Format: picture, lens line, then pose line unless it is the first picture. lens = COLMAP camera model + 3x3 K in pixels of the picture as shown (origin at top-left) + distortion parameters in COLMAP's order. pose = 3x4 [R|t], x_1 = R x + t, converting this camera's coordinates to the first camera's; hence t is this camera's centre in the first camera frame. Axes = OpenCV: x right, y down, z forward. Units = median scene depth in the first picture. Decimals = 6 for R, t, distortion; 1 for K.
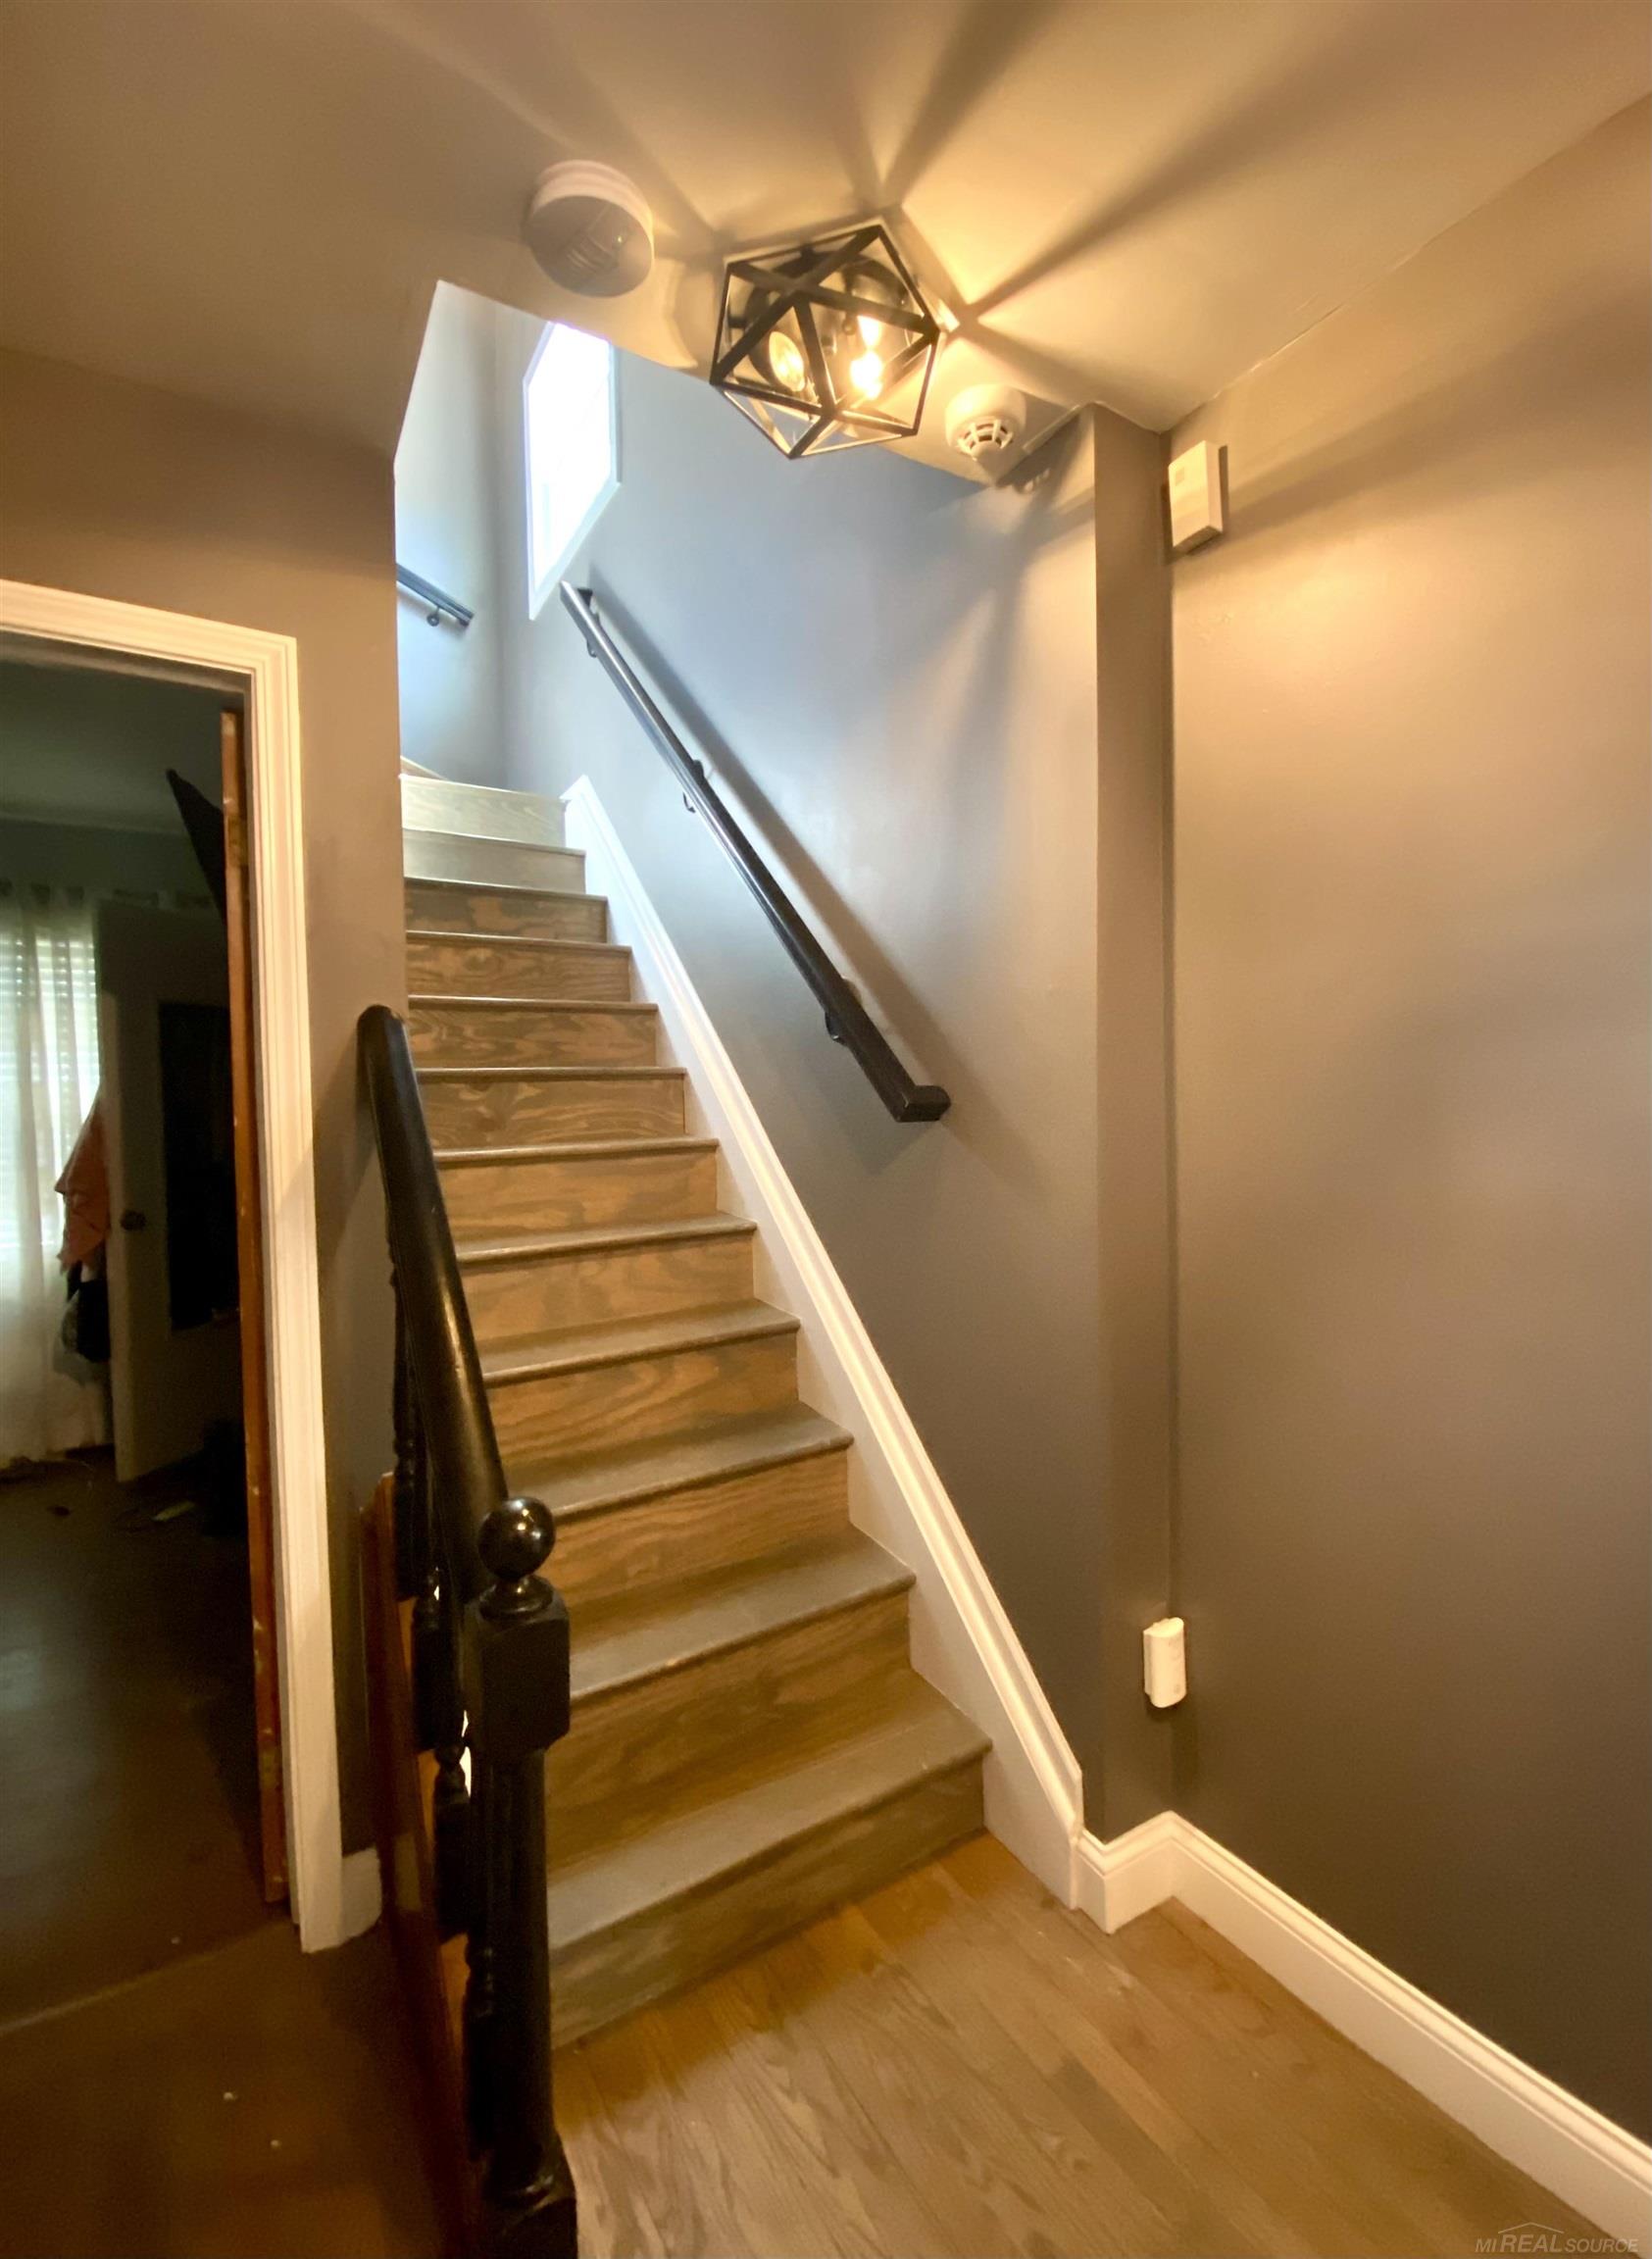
lens RADIAL K [[964.0, 0, 818.8], [0, 964.0, 1110.7], [0, 0, 1]] dist [-0.000832, -0.001649]
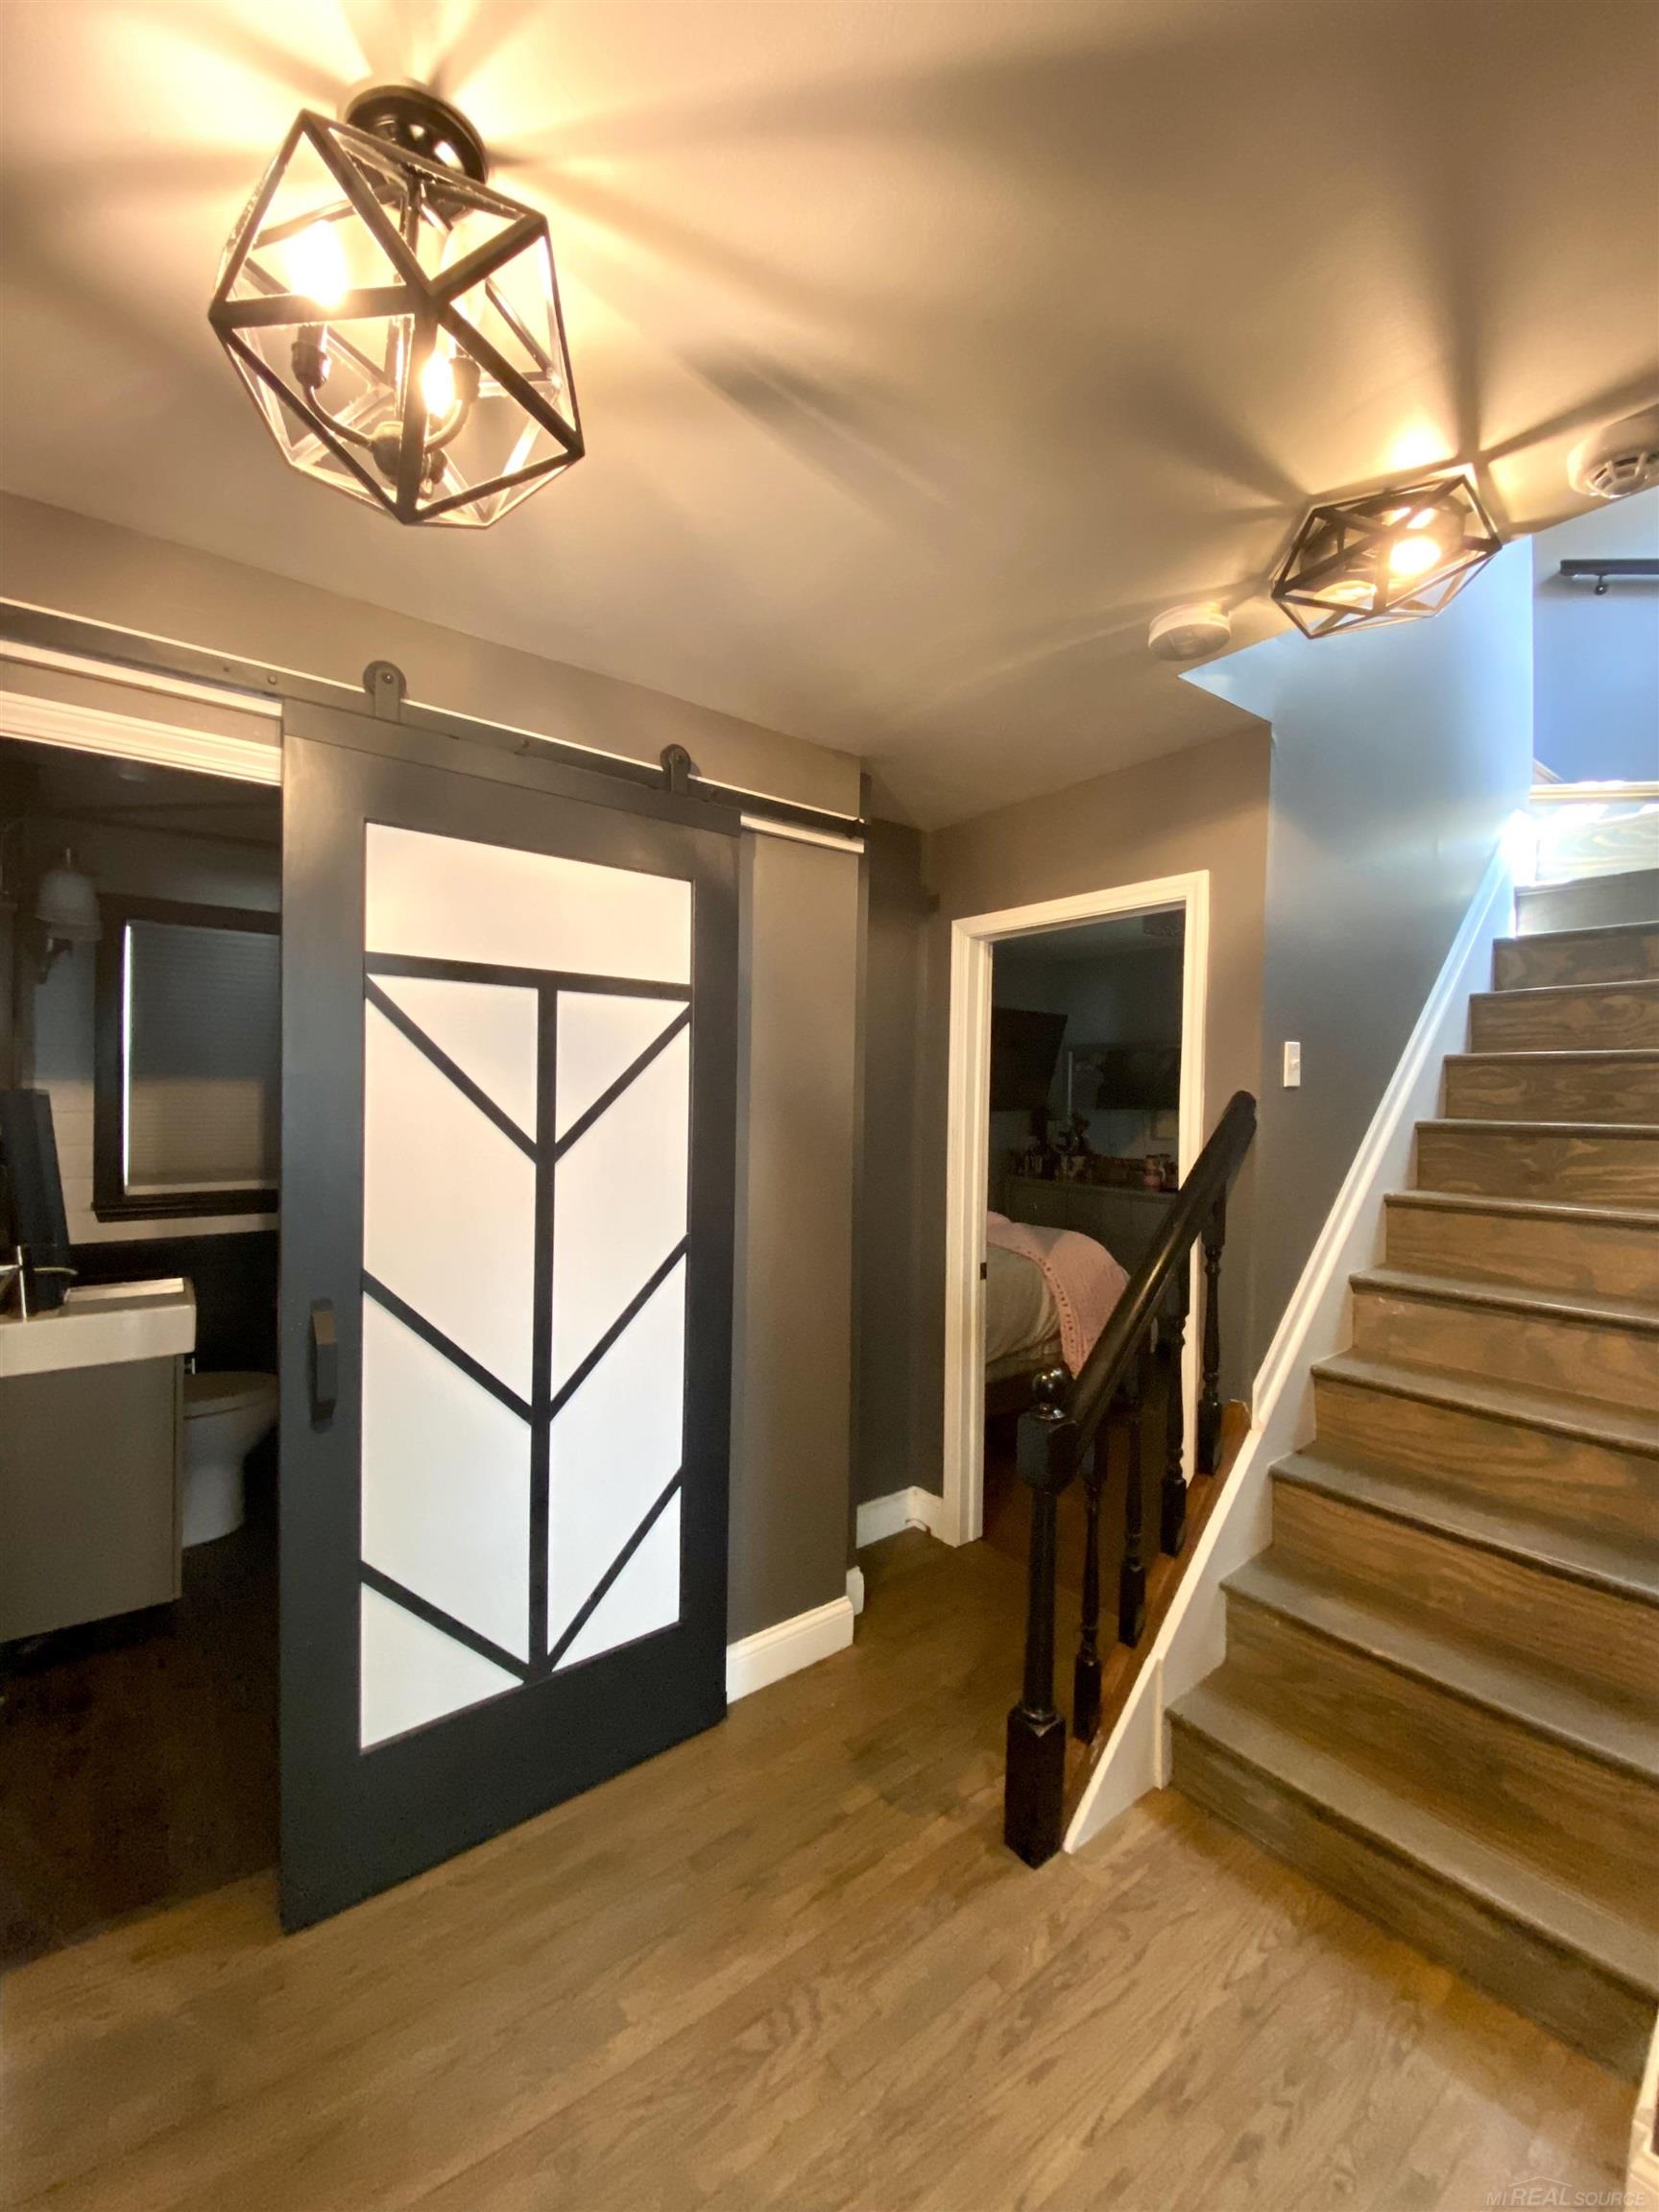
lens RADIAL K [[900.4, 0, 823.2], [0, 900.4, 1108.1], [0, 0, 1]] dist [0.000030, -0.000425]
pose [[0.103628, 0.046426, -0.993532, 0.688247], [-0.026884, 0.998676, 0.043862, -0.104332], [0.994253, 0.022165, 0.104739, 0.154863]]
